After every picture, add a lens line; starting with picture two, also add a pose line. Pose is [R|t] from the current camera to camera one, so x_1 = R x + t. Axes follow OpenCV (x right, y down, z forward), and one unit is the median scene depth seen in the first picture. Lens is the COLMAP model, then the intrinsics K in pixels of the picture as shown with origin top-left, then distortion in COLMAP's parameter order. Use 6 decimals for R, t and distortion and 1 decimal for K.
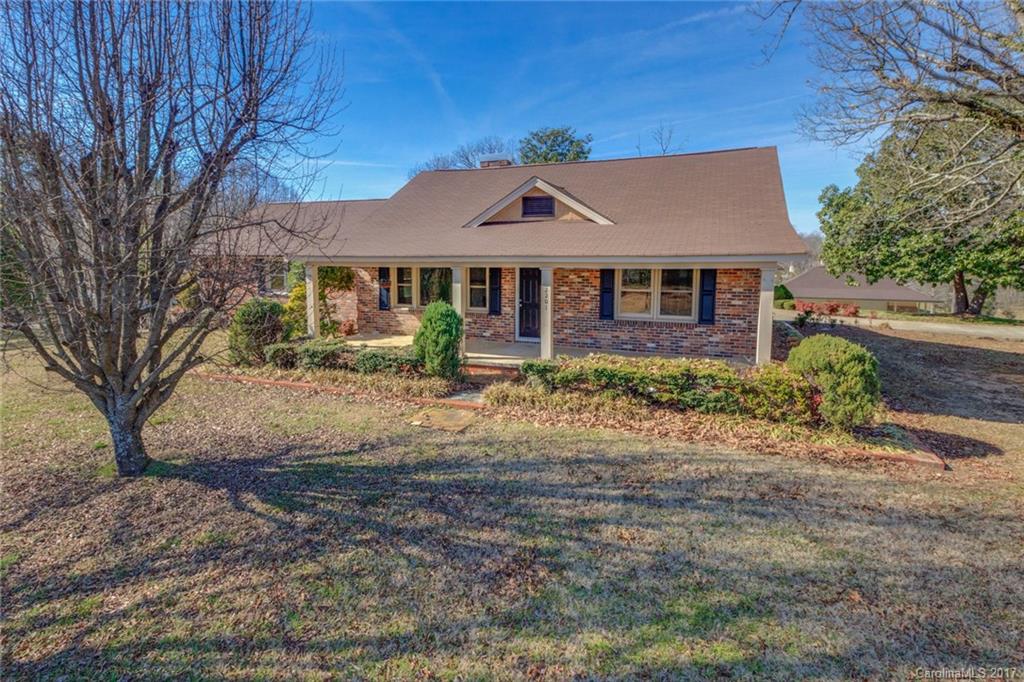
lens RADIAL K [[473.1, 0, 508.2], [0, 473.1, 302.3], [0, 0, 1]] dist [0.042686, -0.000817]
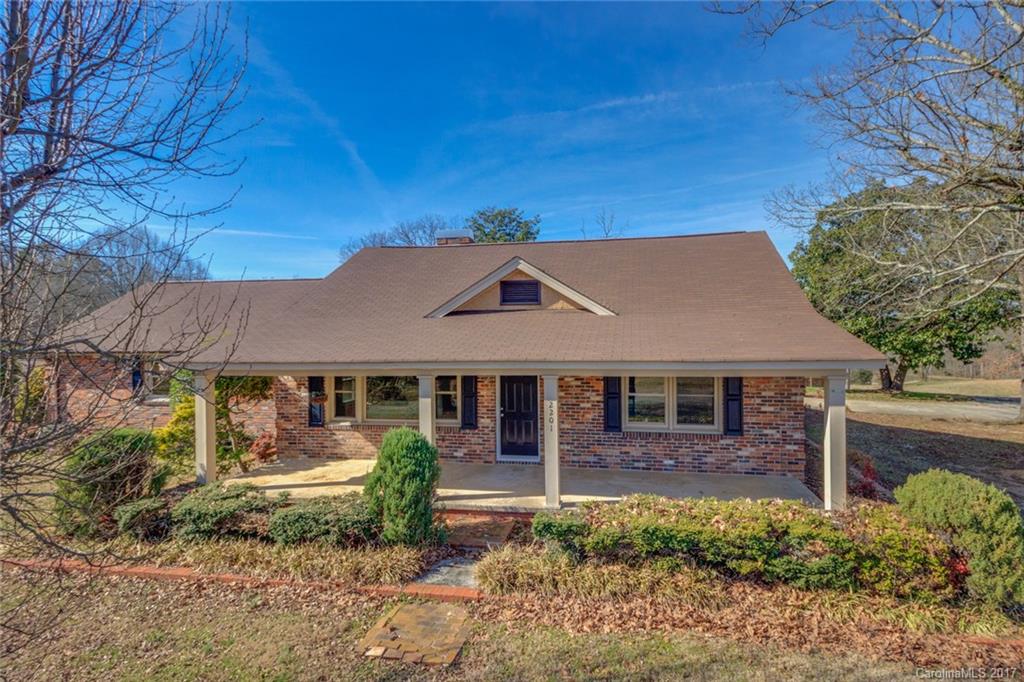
lens RADIAL K [[476.0, 0, 544.3], [0, 476.0, 341.6], [0, 0, 1]] dist [0.060314, -0.024882]
pose [[0.980948, -0.017189, 0.193508, -0.070079], [0.032878, 0.996398, -0.078162, -0.063292], [-0.191468, 0.083035, 0.977980, 0.231652]]
